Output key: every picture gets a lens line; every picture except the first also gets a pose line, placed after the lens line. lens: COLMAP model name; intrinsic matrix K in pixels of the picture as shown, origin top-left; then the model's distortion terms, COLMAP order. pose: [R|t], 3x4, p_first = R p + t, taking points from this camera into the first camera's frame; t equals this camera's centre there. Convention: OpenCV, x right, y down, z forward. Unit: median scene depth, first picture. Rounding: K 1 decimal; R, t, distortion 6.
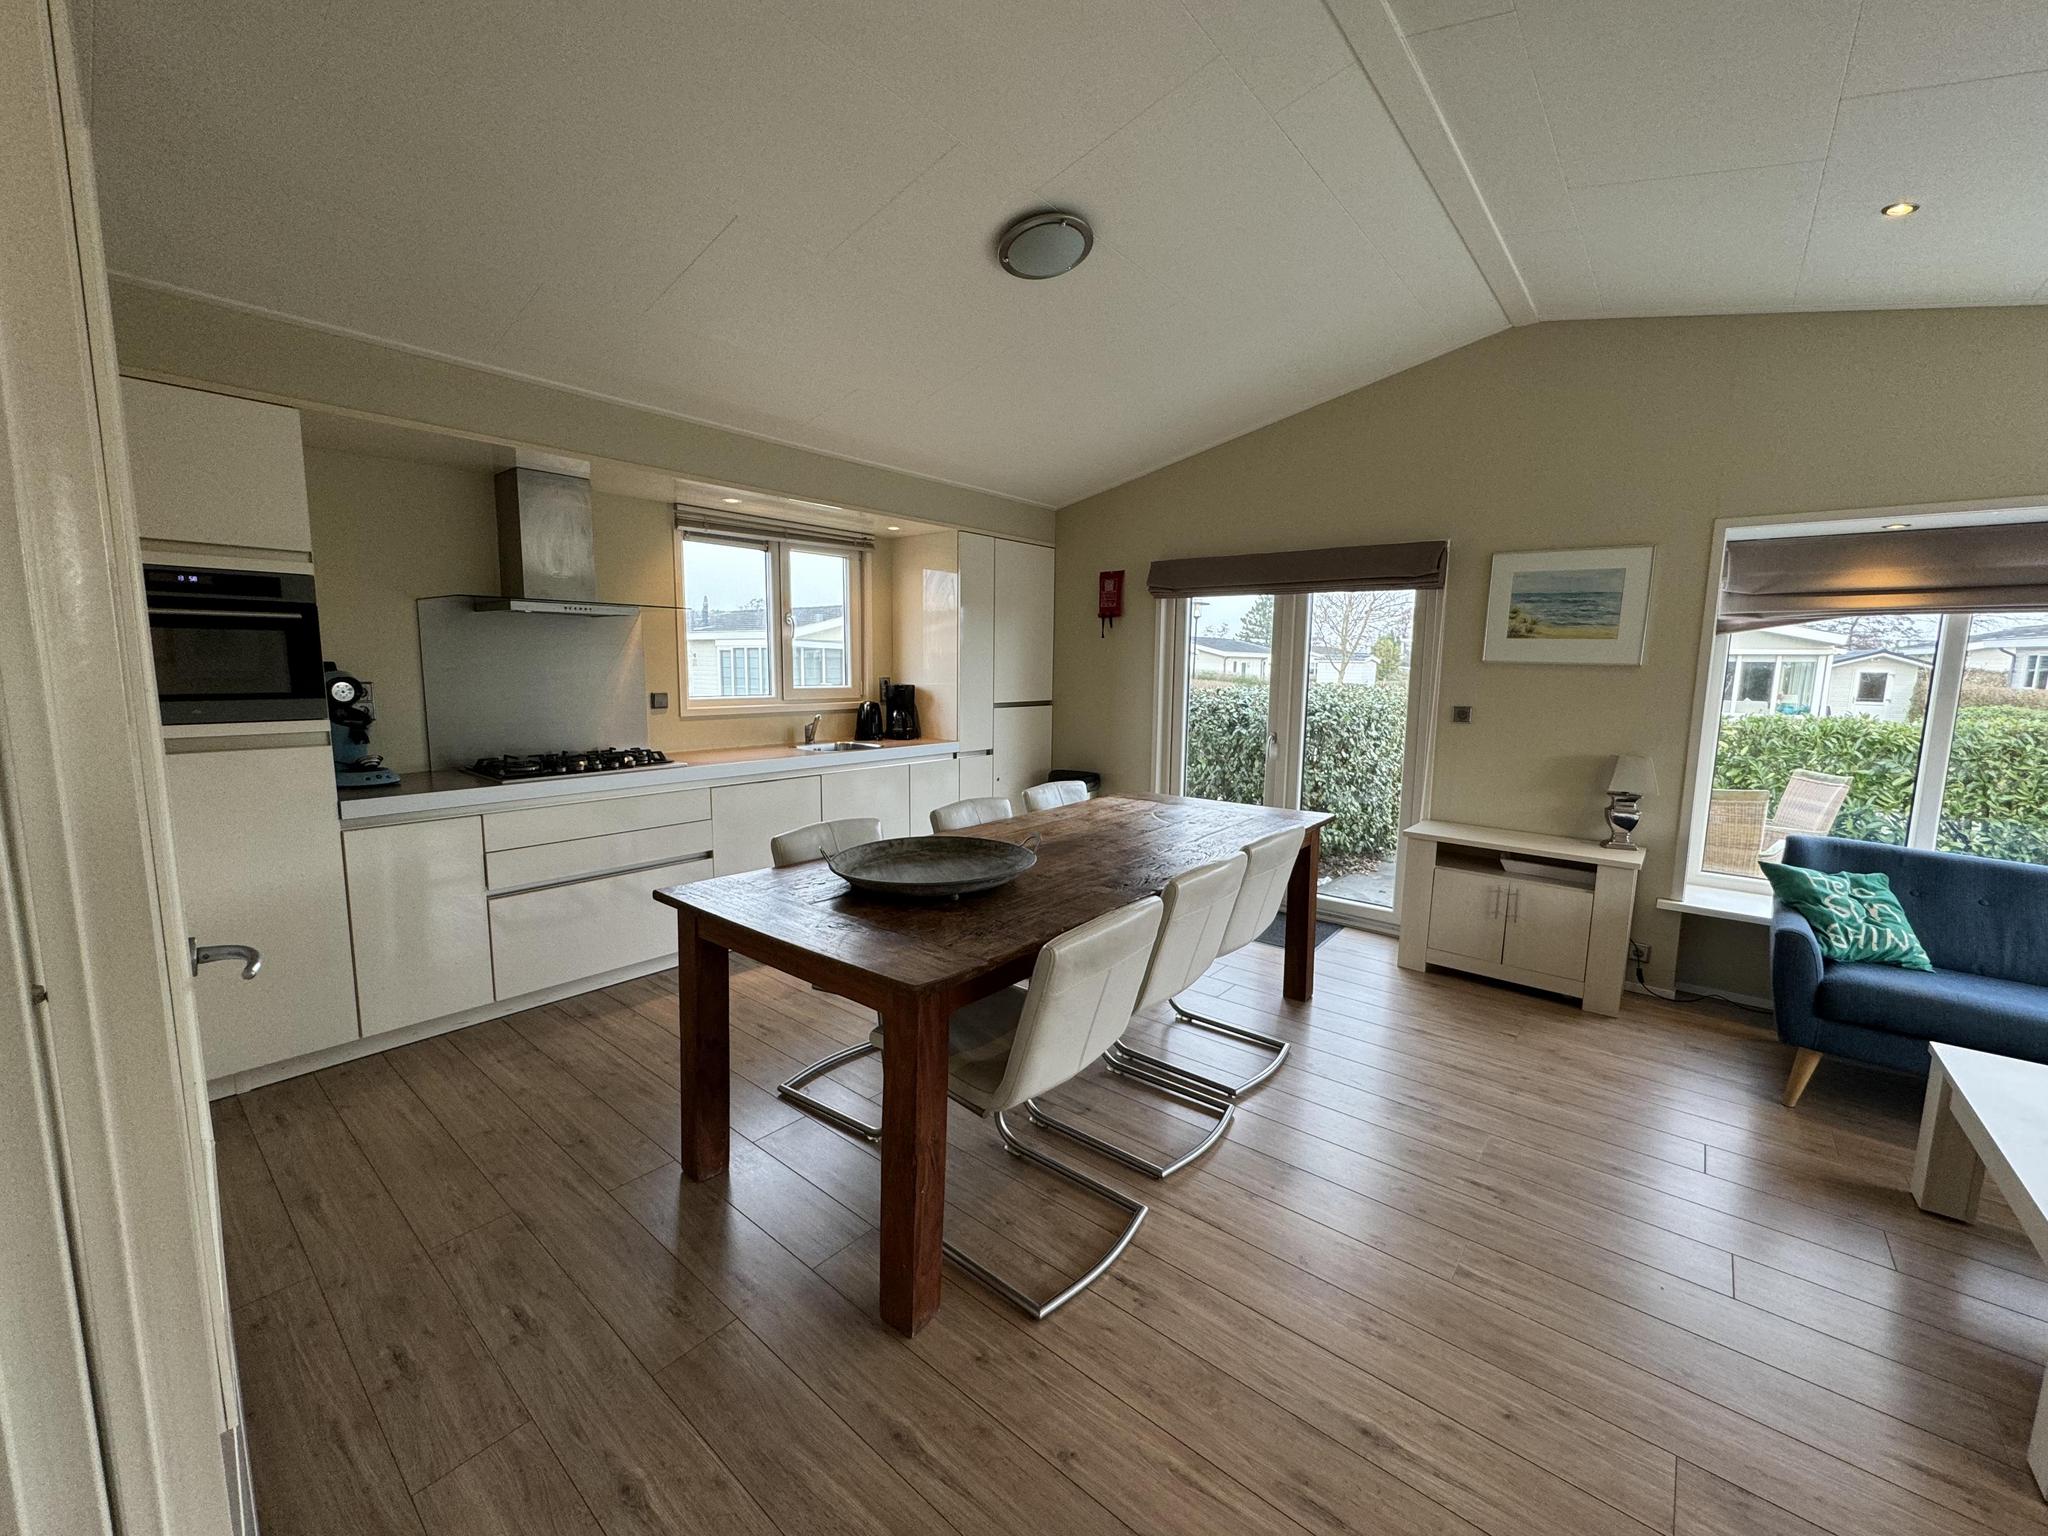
lens RADIAL K [[812.1, 0, 1024.0], [0, 812.1, 768.0], [0, 0, 1]] dist [-0.000630, 0.000018]
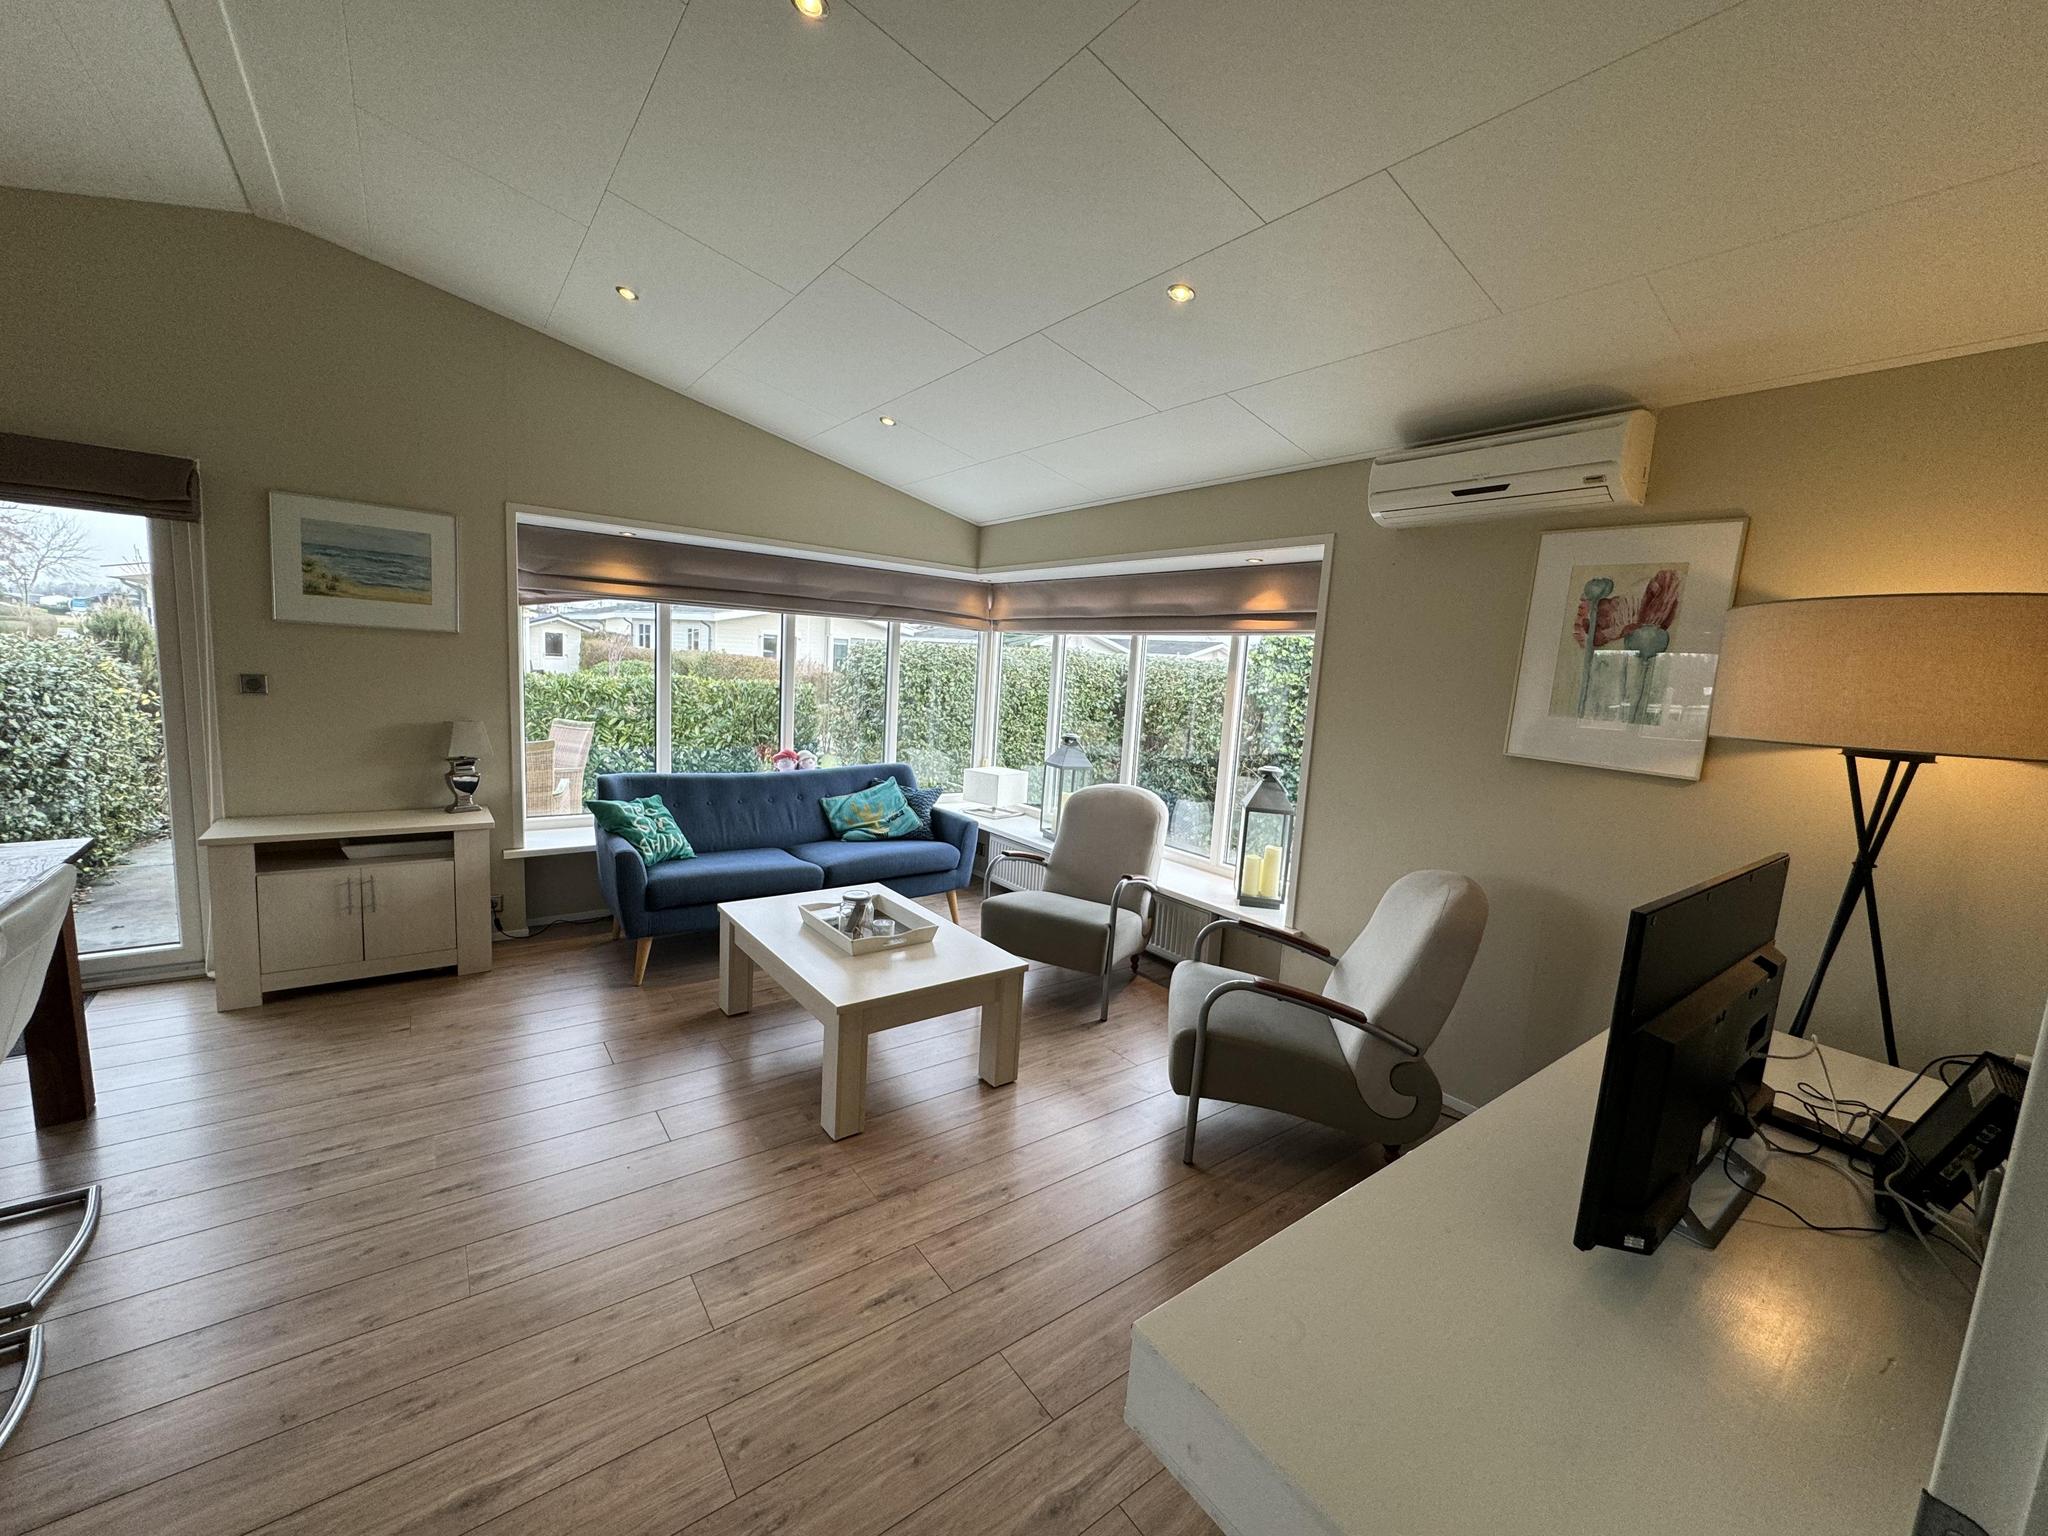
lens RADIAL K [[811.0, 0, 1024.0], [0, 811.0, 768.0], [0, 0, 1]] dist [0.010305, -0.000458]
pose [[0.241262, -0.128713, 0.961886, -0.084382], [0.073814, 0.990728, 0.114059, -0.021336], [-0.967649, 0.043483, 0.248526, 0.056994]]
